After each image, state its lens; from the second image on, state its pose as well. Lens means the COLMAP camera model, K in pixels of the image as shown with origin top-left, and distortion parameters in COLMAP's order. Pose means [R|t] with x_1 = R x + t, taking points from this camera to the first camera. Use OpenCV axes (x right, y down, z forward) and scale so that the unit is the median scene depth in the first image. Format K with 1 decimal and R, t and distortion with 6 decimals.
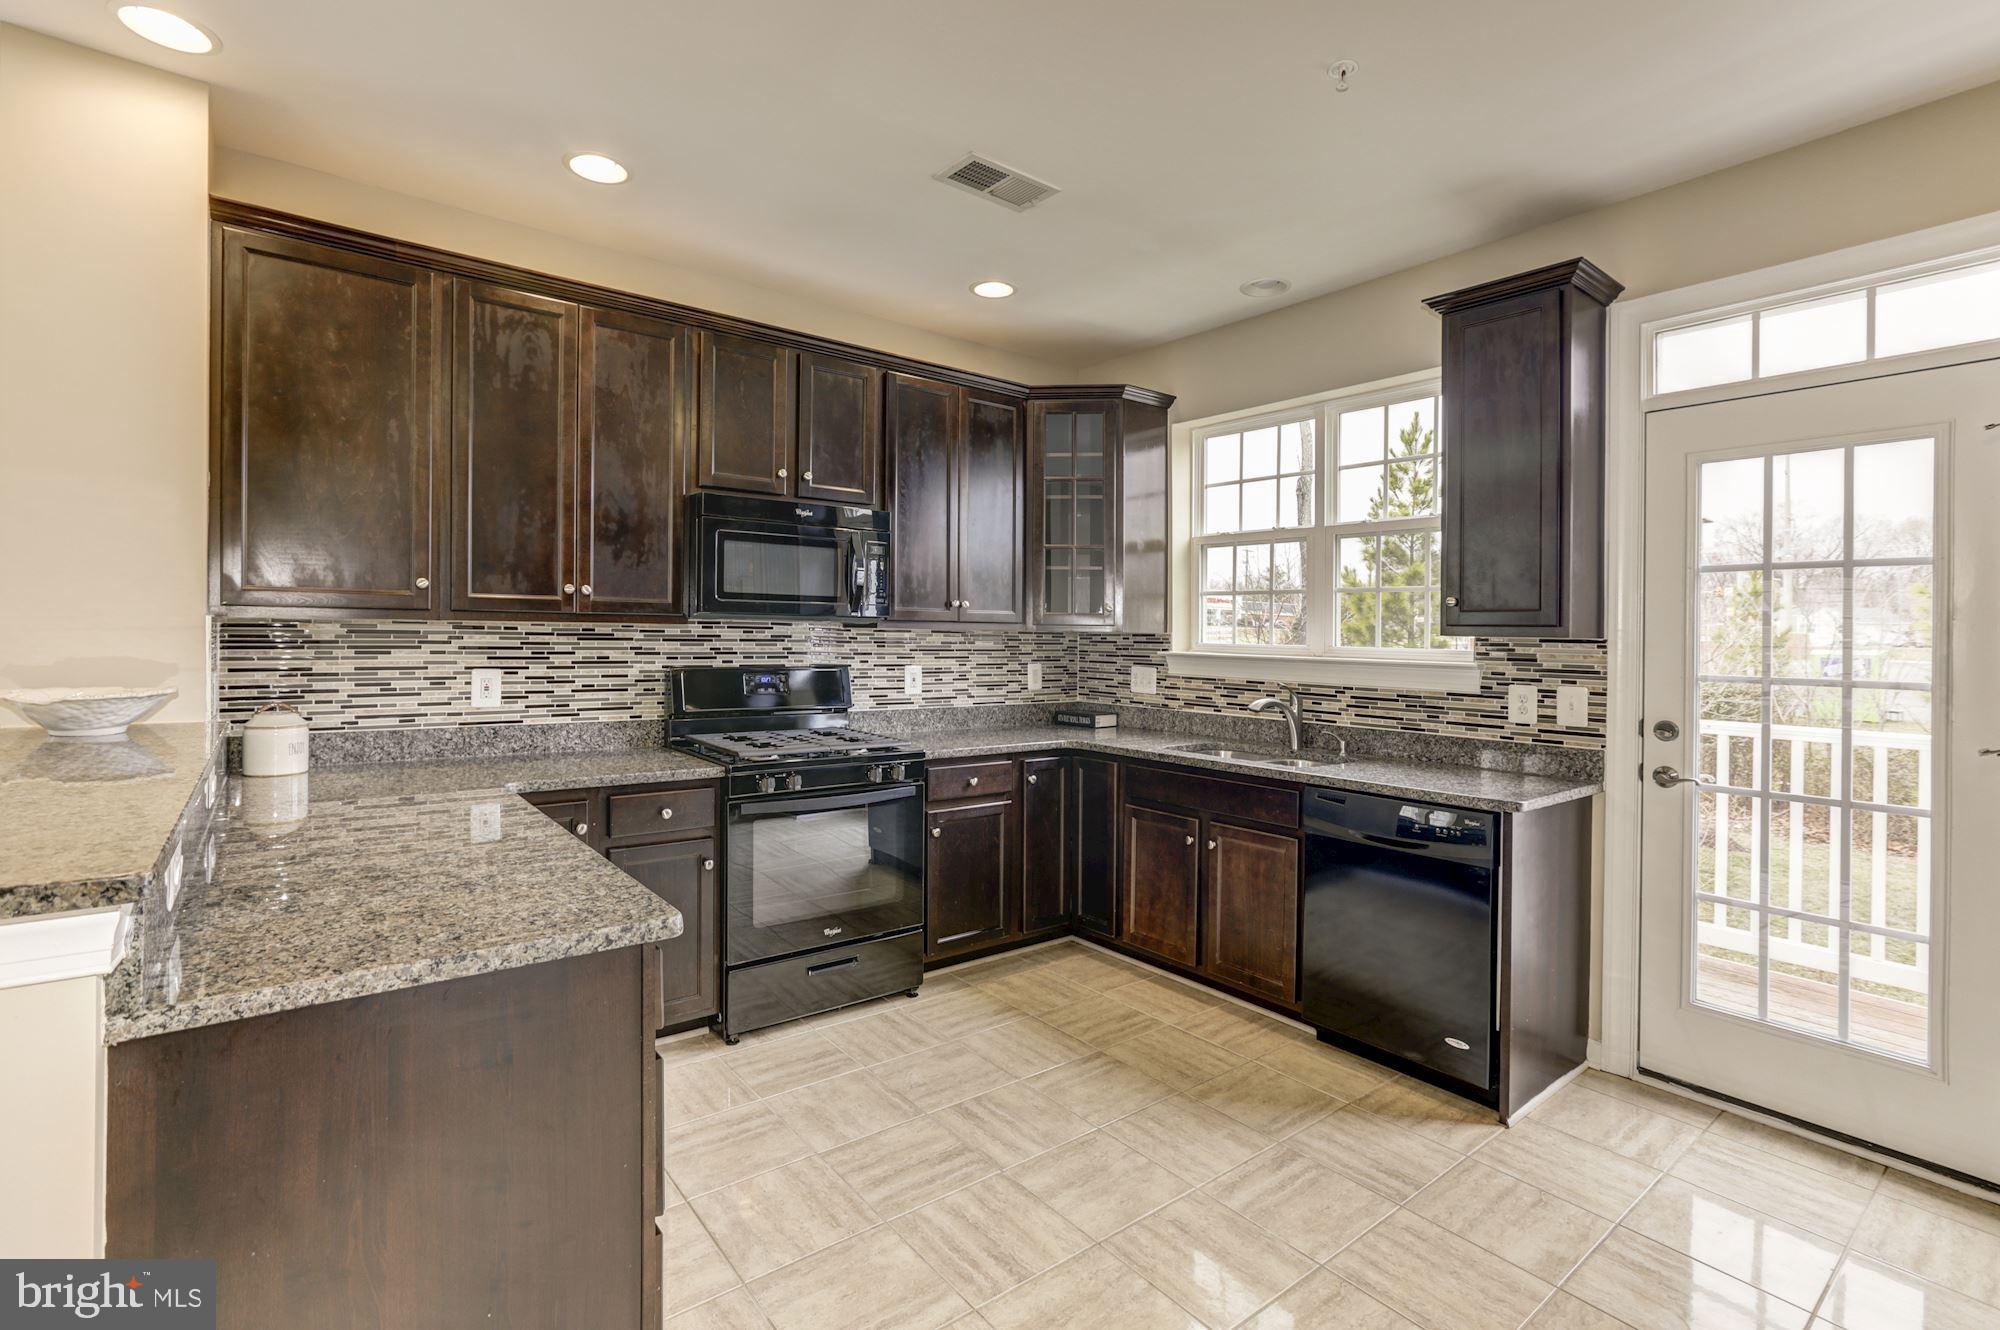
lens RADIAL K [[918.8, 0, 974.4], [0, 918.8, 608.5], [0, 0, 1]] dist [-0.019069, 0.007765]
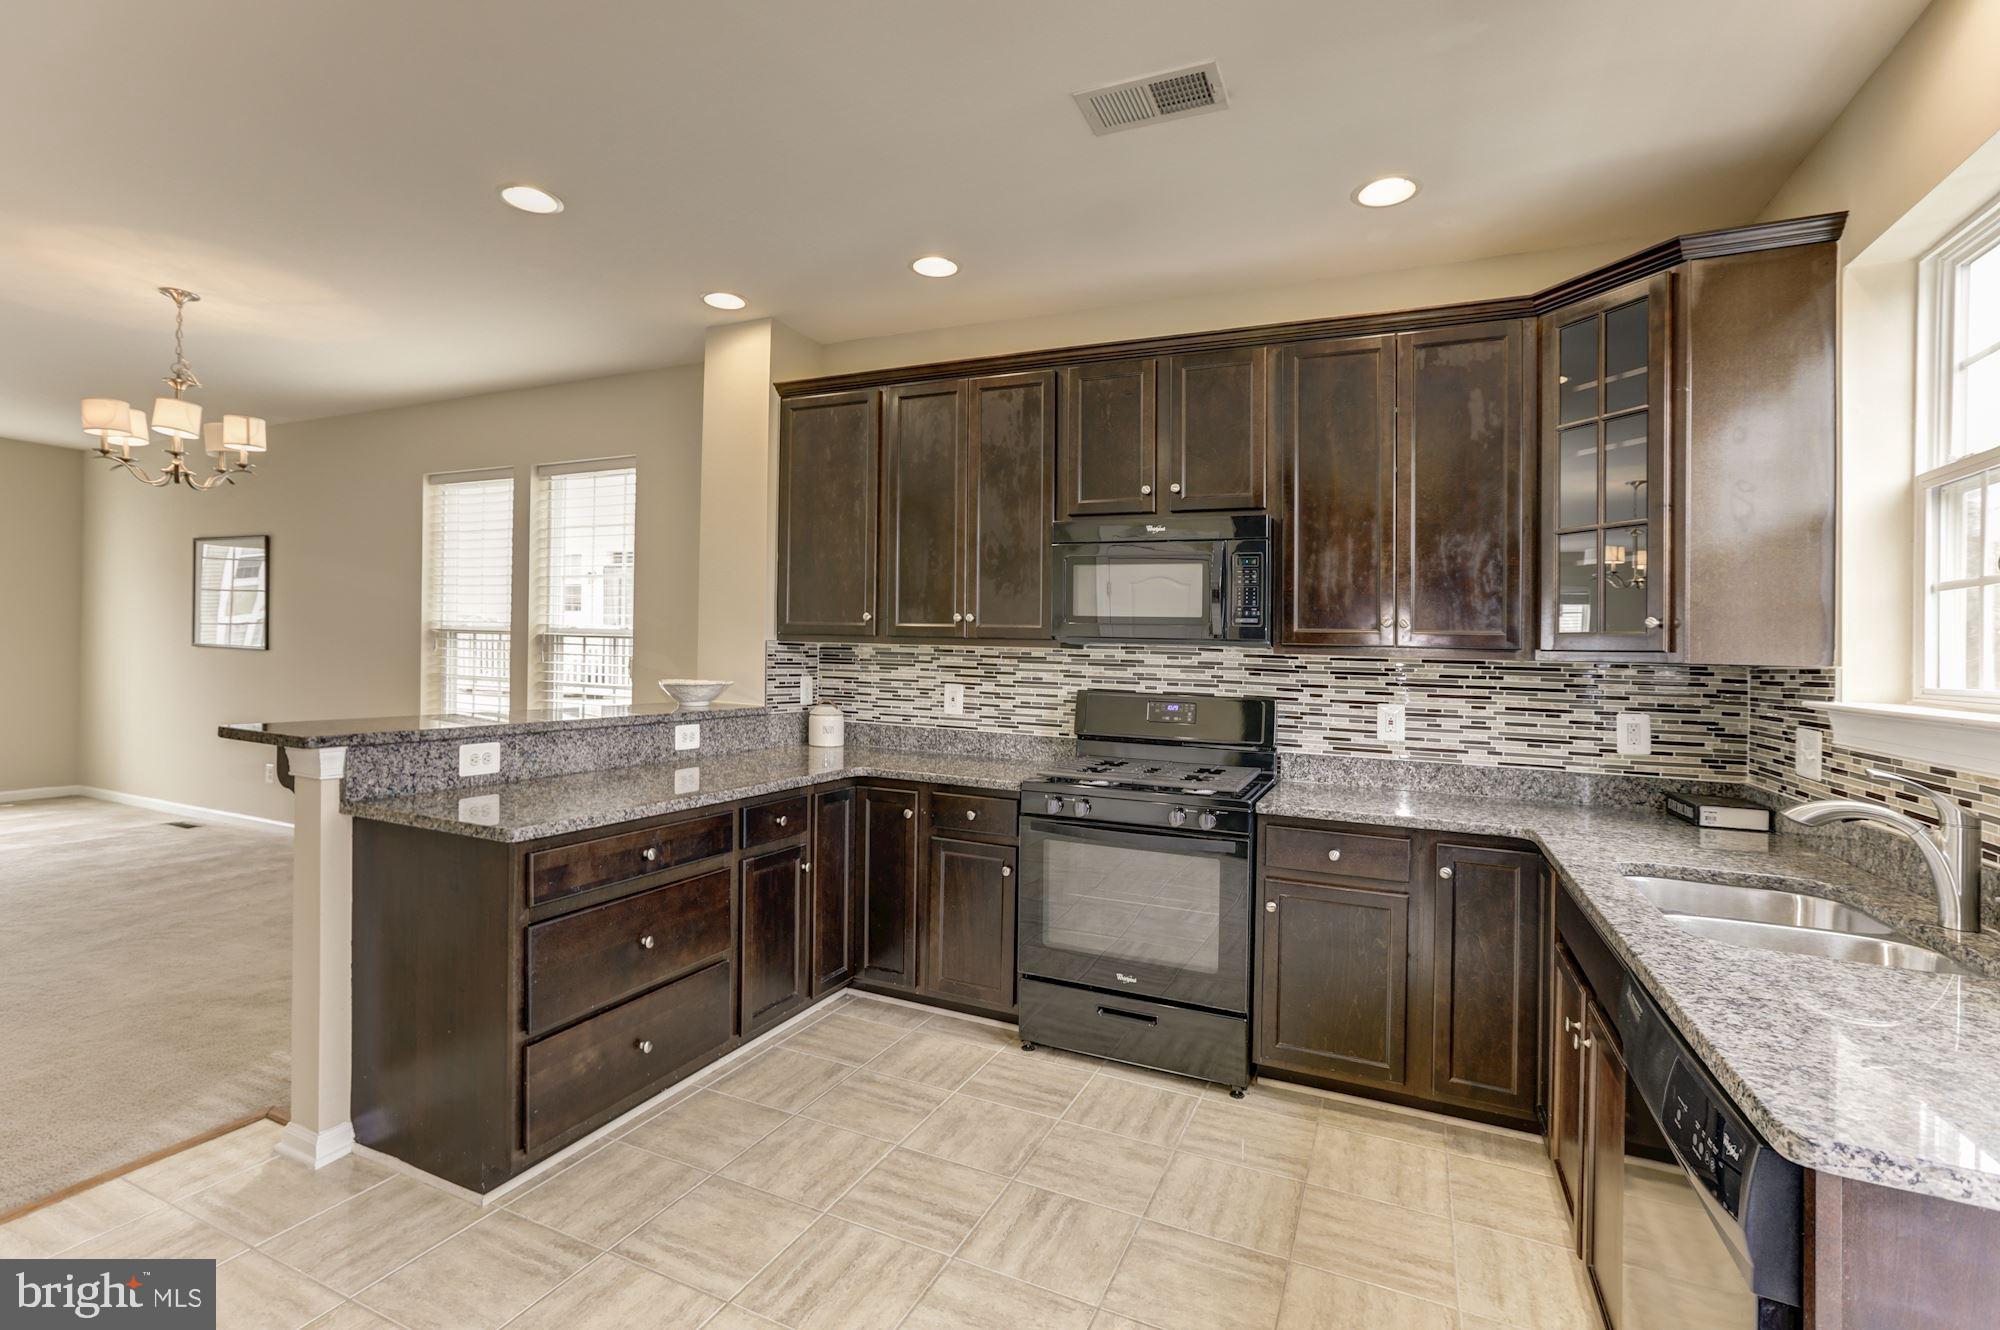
lens RADIAL K [[918.8, 0, 1004.9], [0, 918.8, 649.1], [0, 0, 1]] dist [-0.019069, 0.007765]
pose [[0.468235, -0.005826, -0.883585, 0.587113], [0.003071, 0.999983, -0.004966, 0.023344], [0.883599, -0.000388, 0.468245, 0.444164]]
